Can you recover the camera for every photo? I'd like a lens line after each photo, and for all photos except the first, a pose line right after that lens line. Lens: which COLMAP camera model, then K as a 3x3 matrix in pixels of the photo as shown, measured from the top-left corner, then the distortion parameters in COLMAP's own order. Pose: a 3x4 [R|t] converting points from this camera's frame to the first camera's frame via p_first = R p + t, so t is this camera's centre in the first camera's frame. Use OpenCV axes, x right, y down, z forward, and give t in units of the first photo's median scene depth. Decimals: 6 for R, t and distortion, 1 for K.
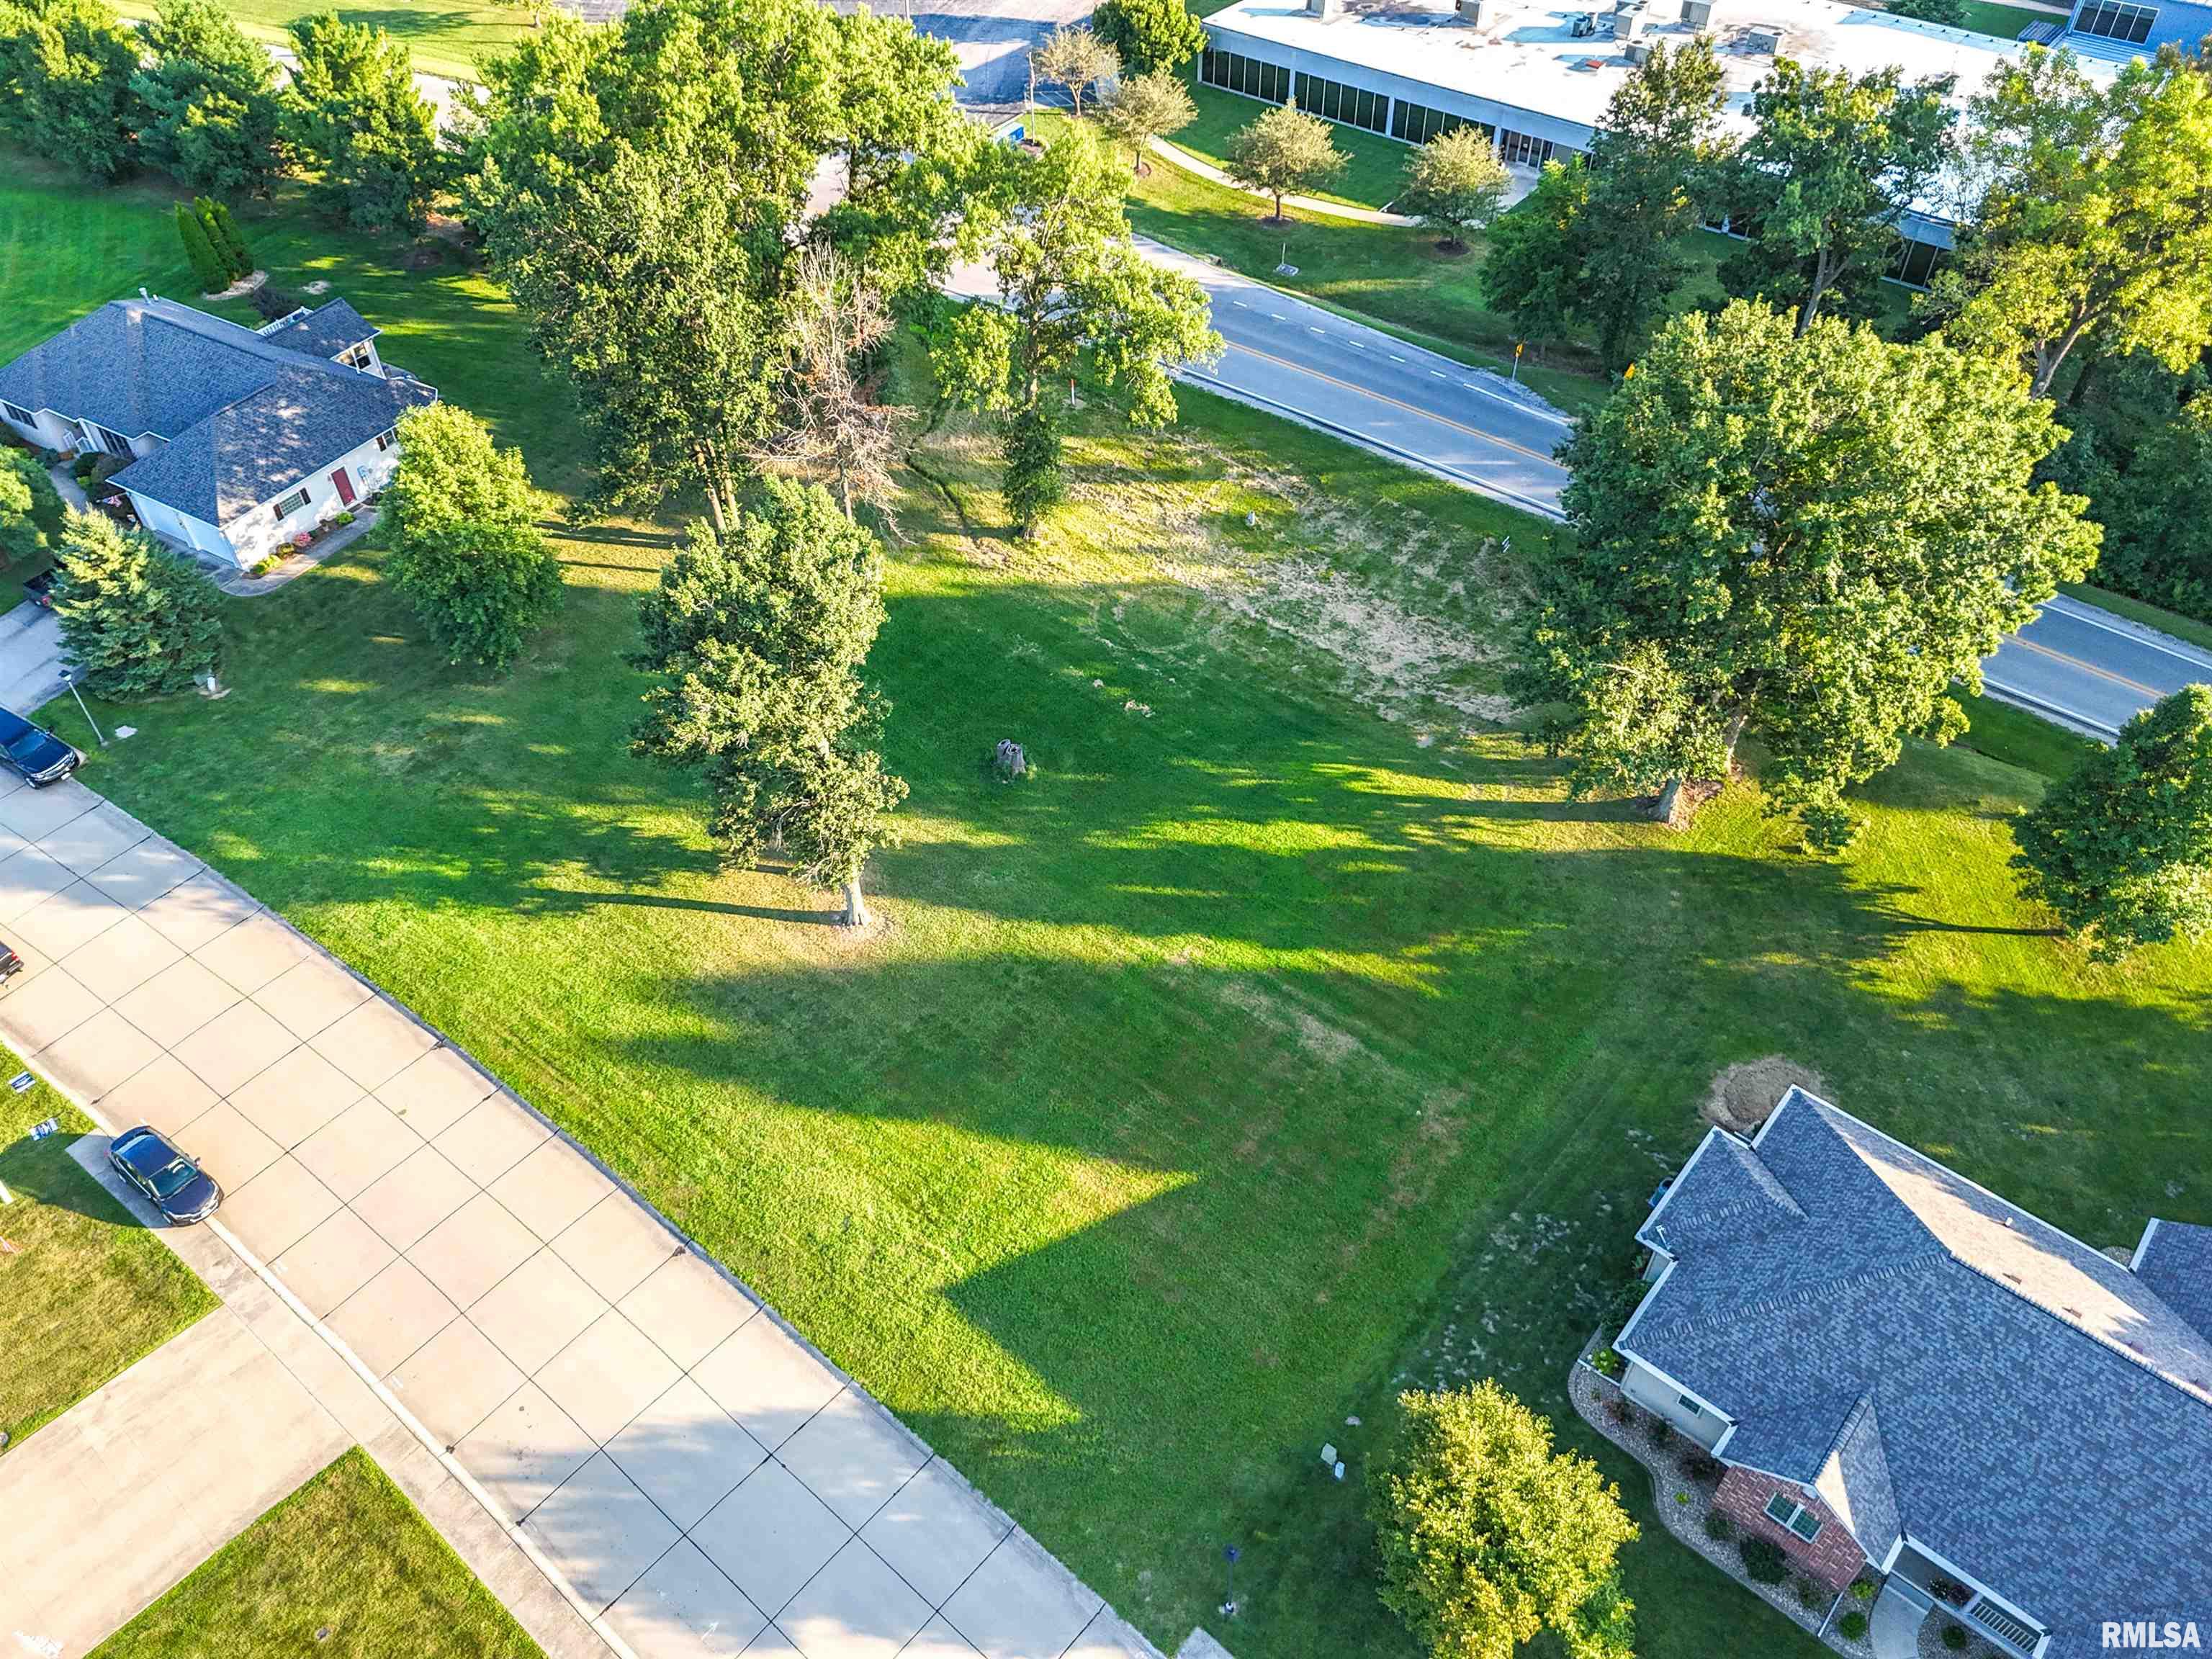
lens RADIAL K [[1633.0, 0, 1108.3], [0, 1633.0, 831.0], [0, 0, 1]] dist [0.060475, -0.052134]
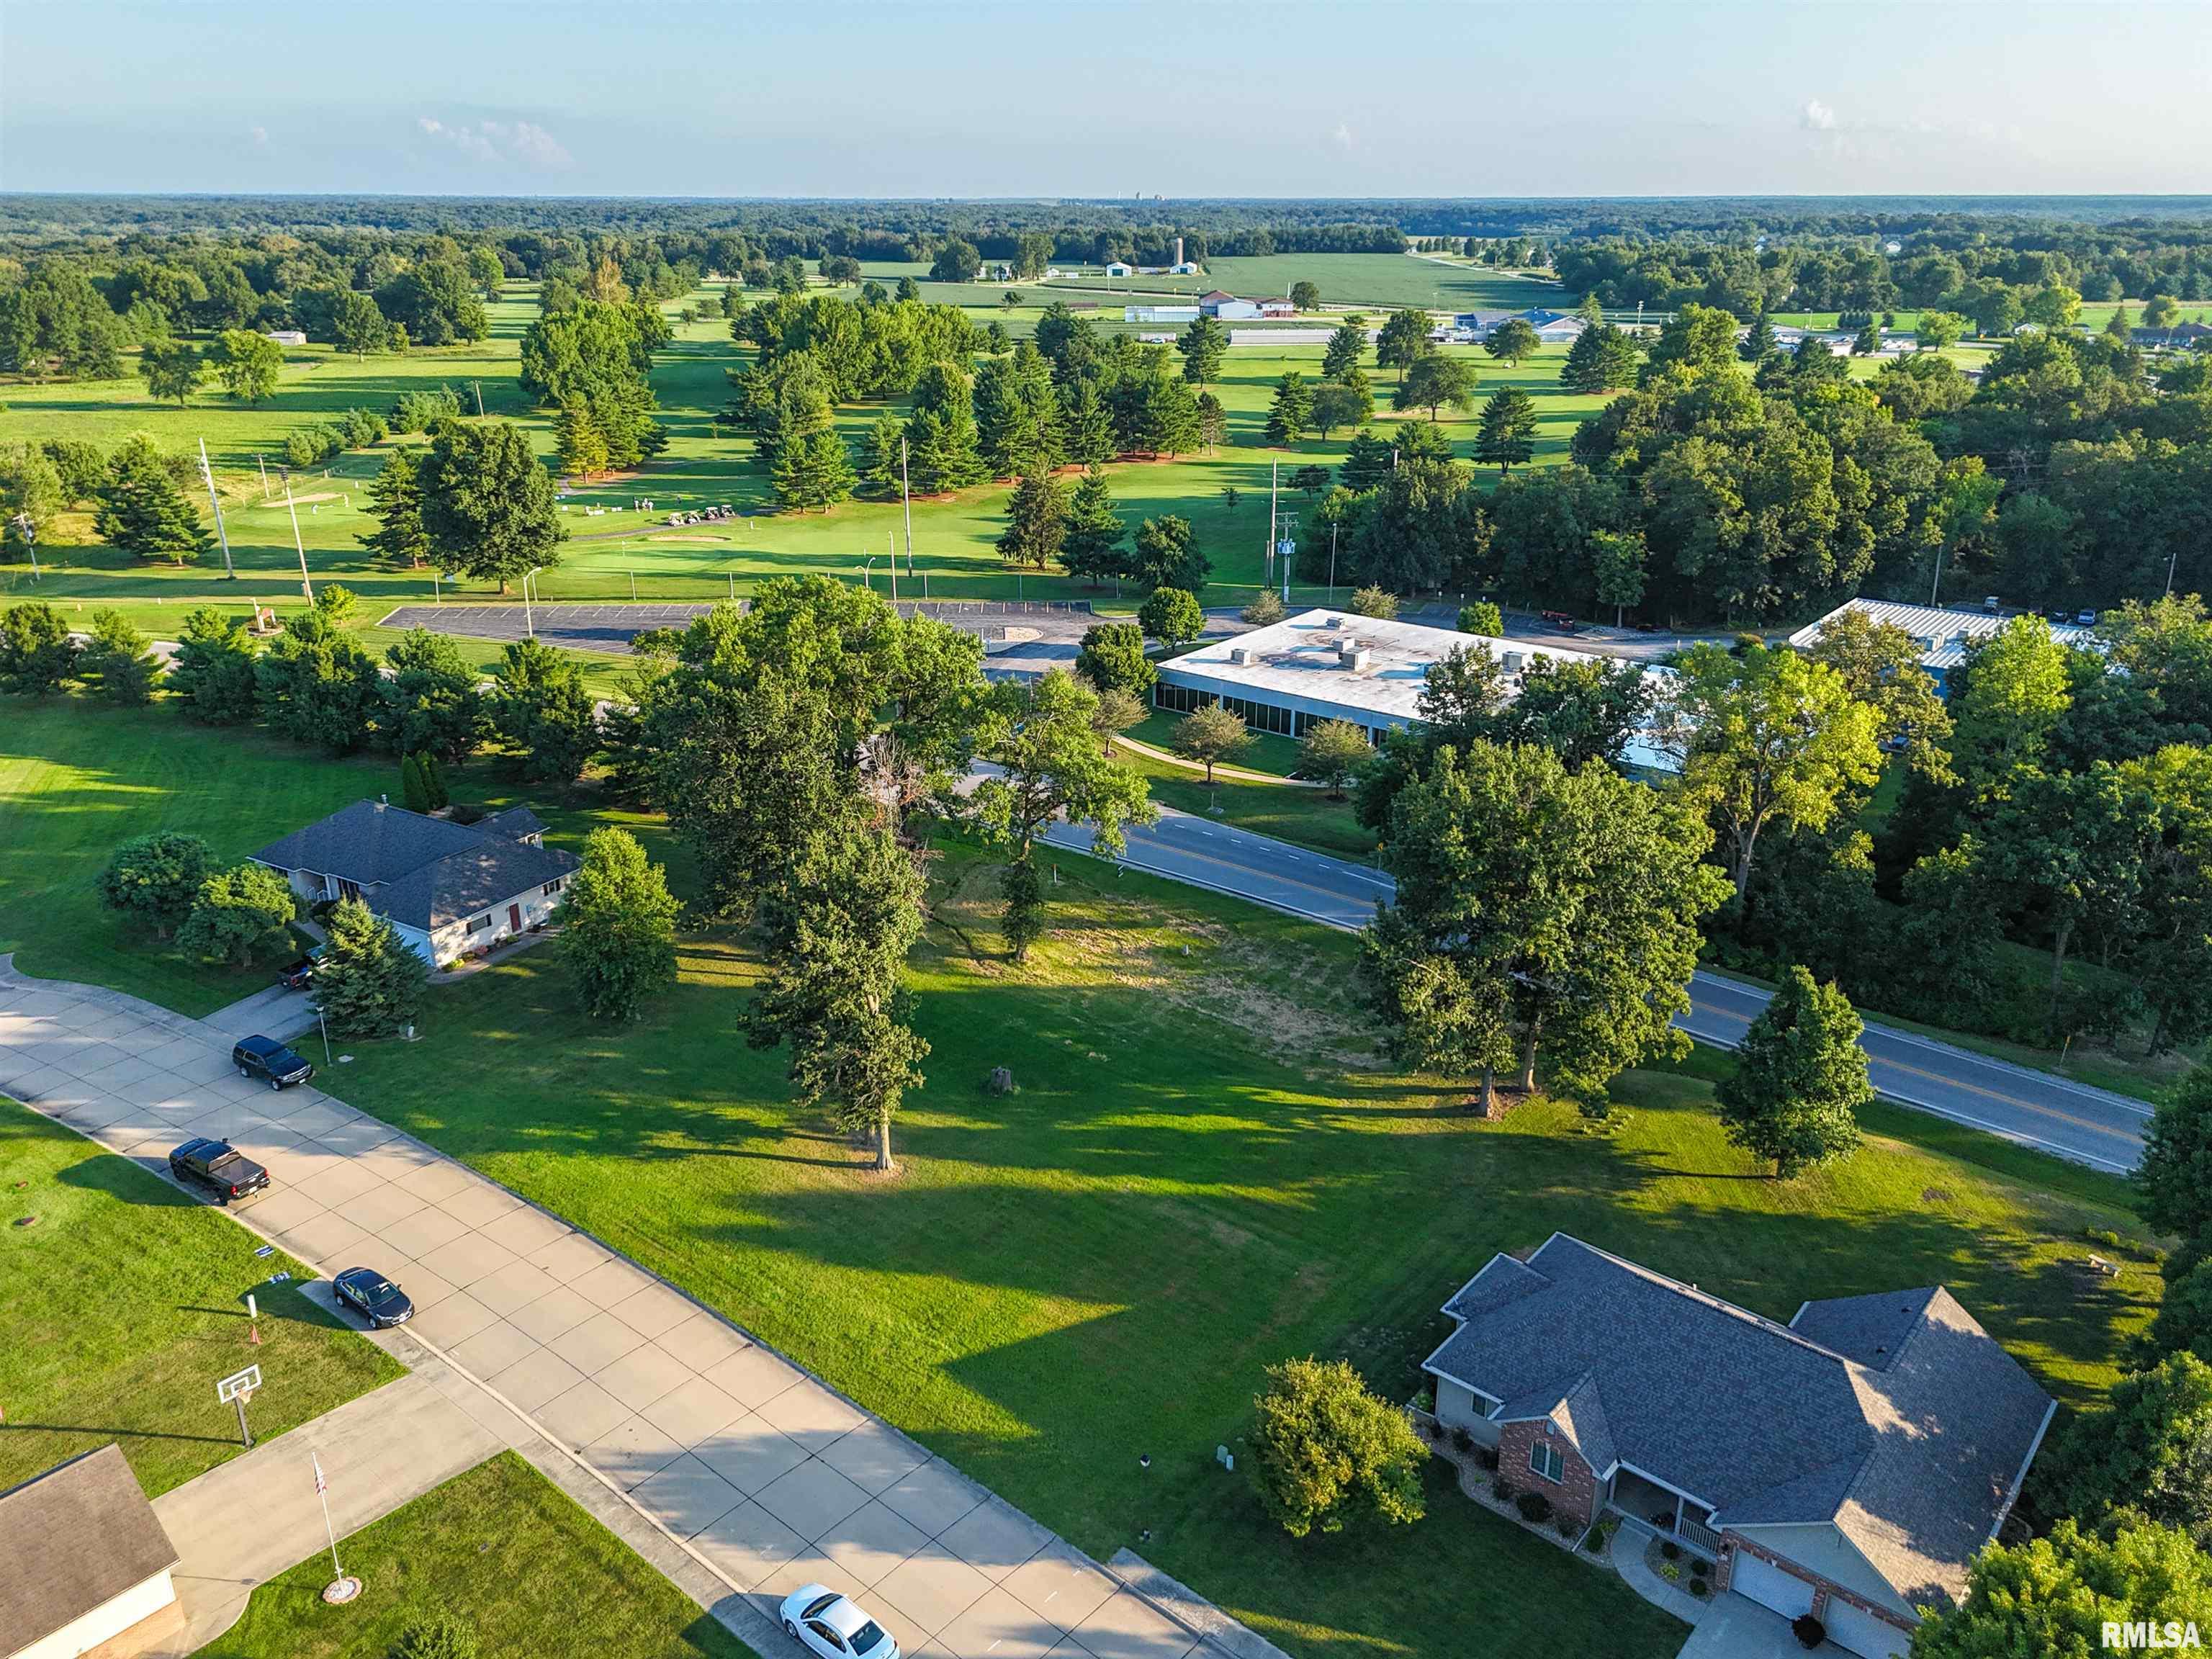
lens RADIAL K [[1633.0, 0, 1108.3], [0, 1633.0, 831.0], [0, 0, 1]] dist [0.060475, -0.052134]
pose [[0.999929, 0.009816, 0.006759, 0.018566], [-0.006254, 0.914941, -0.403539, 0.340835], [-0.010145, 0.403468, 0.914938, -0.342242]]
